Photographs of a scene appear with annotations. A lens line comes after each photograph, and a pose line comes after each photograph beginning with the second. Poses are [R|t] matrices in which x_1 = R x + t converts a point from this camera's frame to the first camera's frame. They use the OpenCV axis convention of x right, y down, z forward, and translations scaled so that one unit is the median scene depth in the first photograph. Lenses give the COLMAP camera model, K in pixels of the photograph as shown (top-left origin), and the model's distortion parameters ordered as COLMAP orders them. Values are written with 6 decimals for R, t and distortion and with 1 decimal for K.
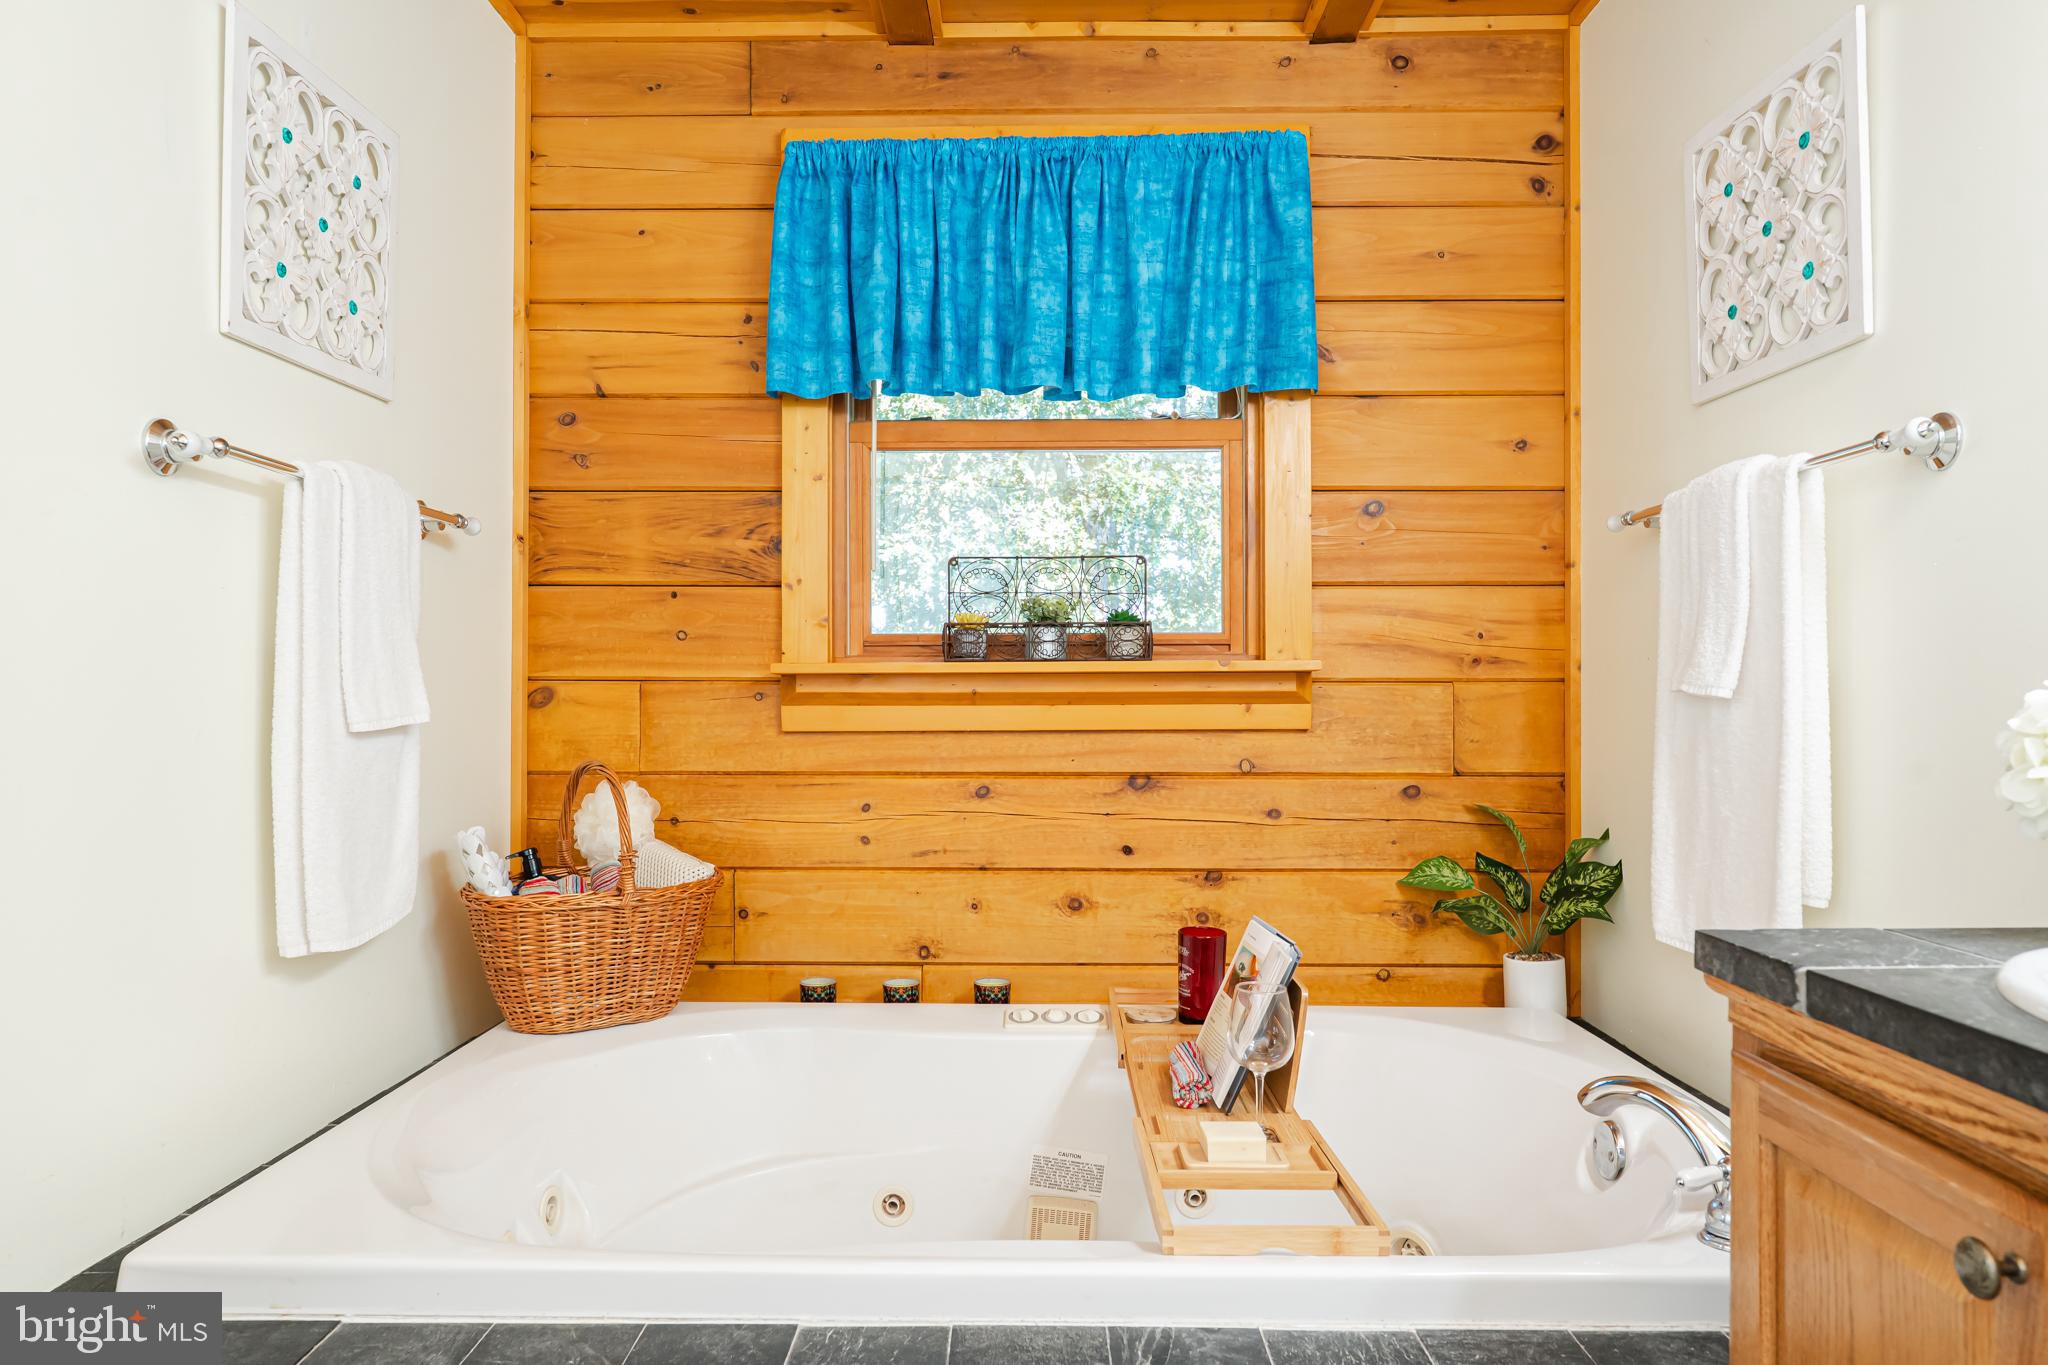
lens RADIAL K [[918.8, 0, 1033.5], [0, 918.8, 700.0], [0, 0, 1]] dist [-0.001570, -0.000136]
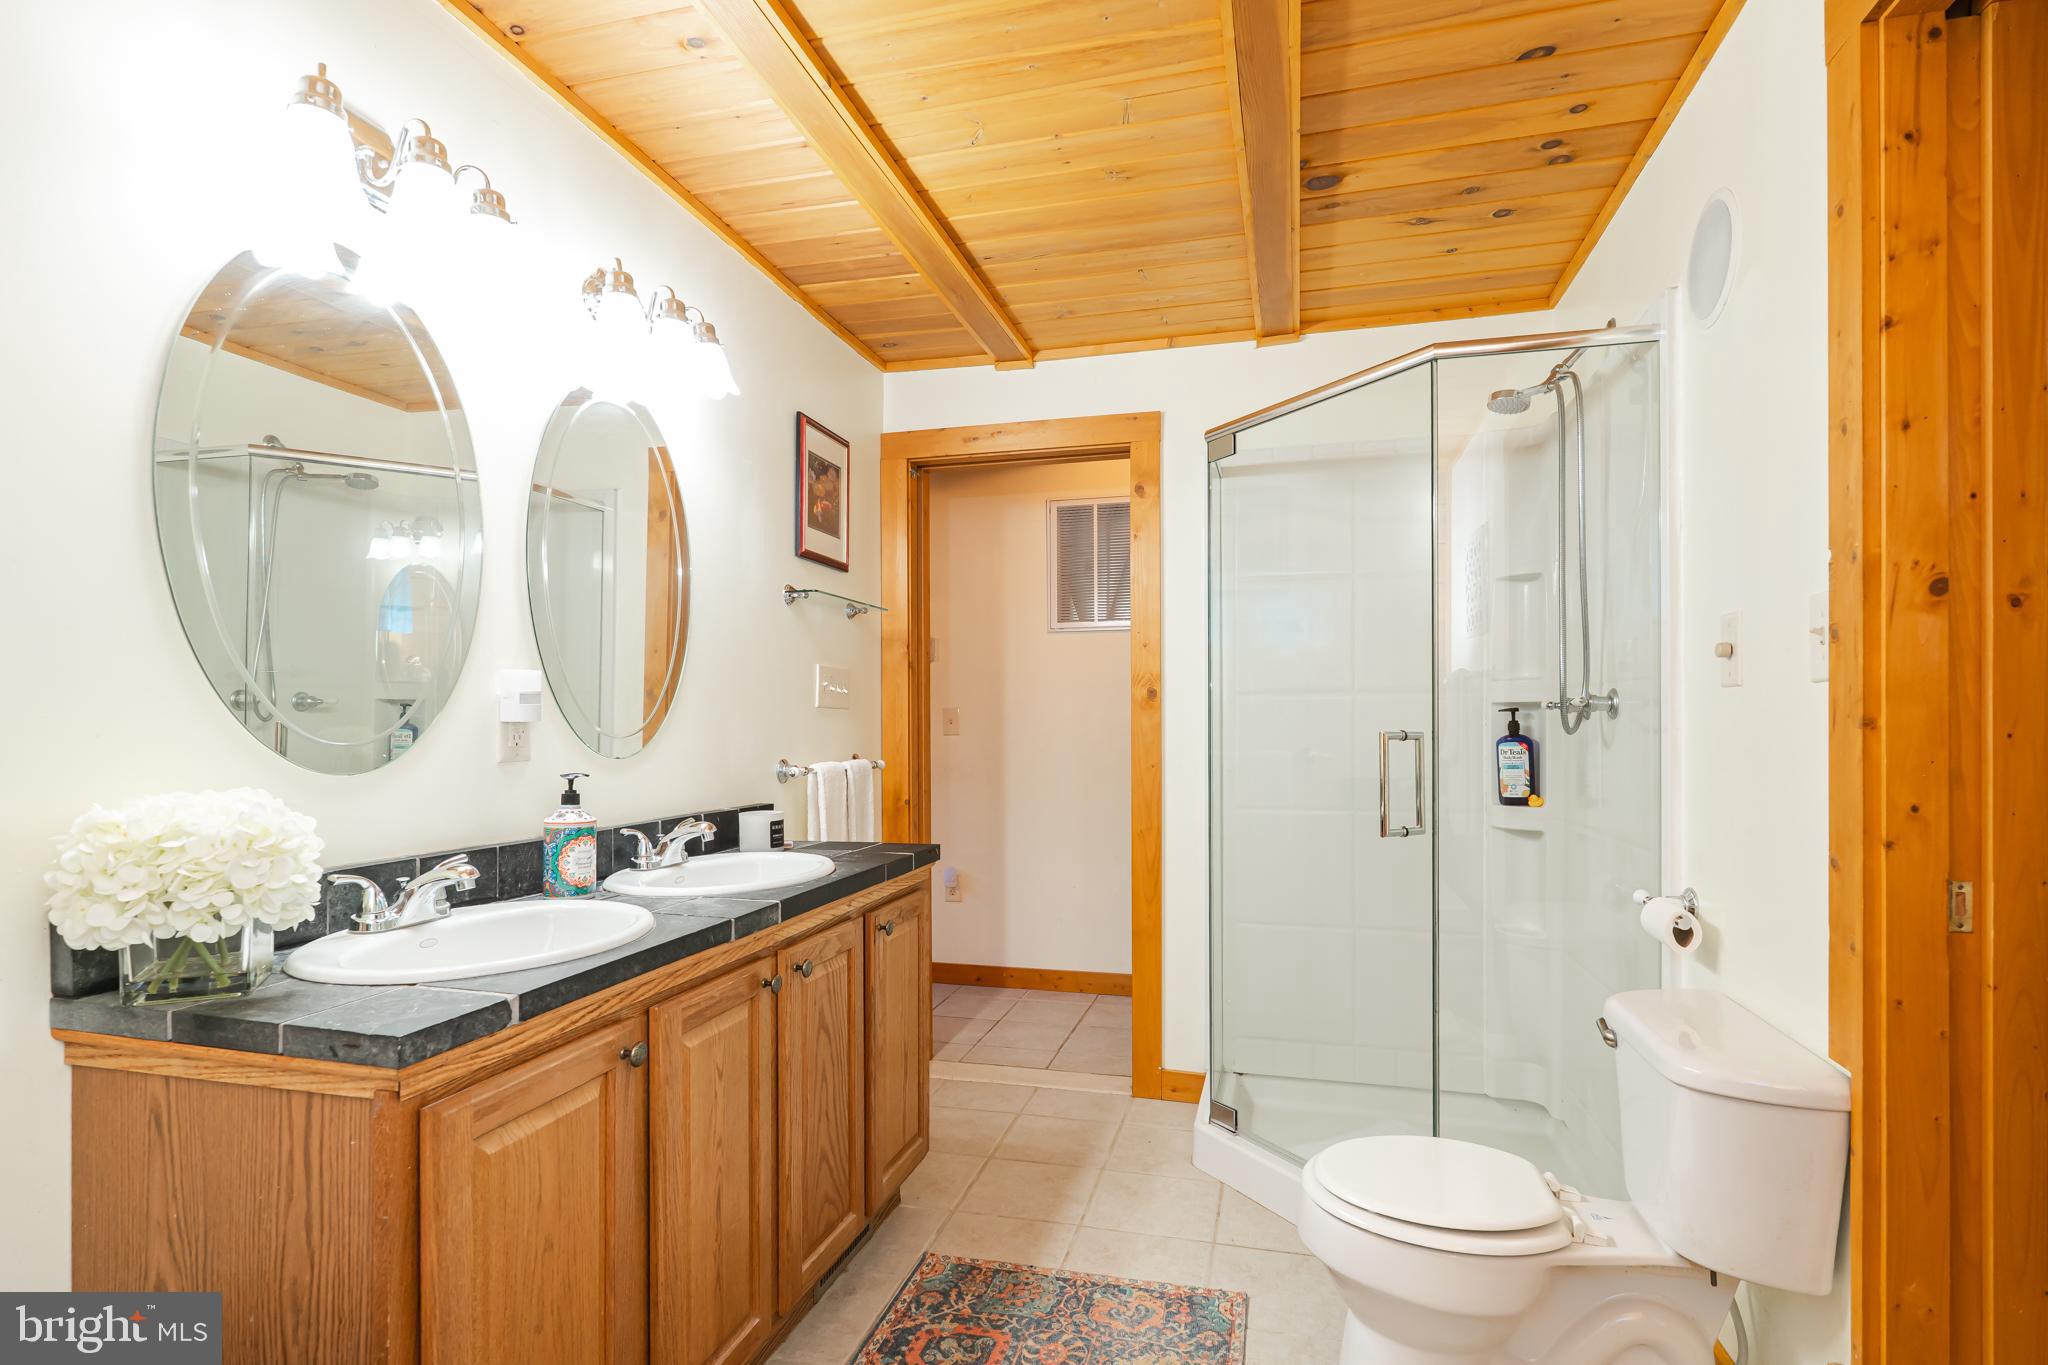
lens RADIAL K [[918.8, 0, 1033.5], [0, 918.8, 700.0], [0, 0, 1]] dist [-0.001570, -0.000136]
pose [[-0.962518, 0.004893, 0.271173, -0.514085], [0.000102, 0.999844, -0.017679, -0.215323], [-0.271217, -0.016989, -0.962368, 2.596225]]
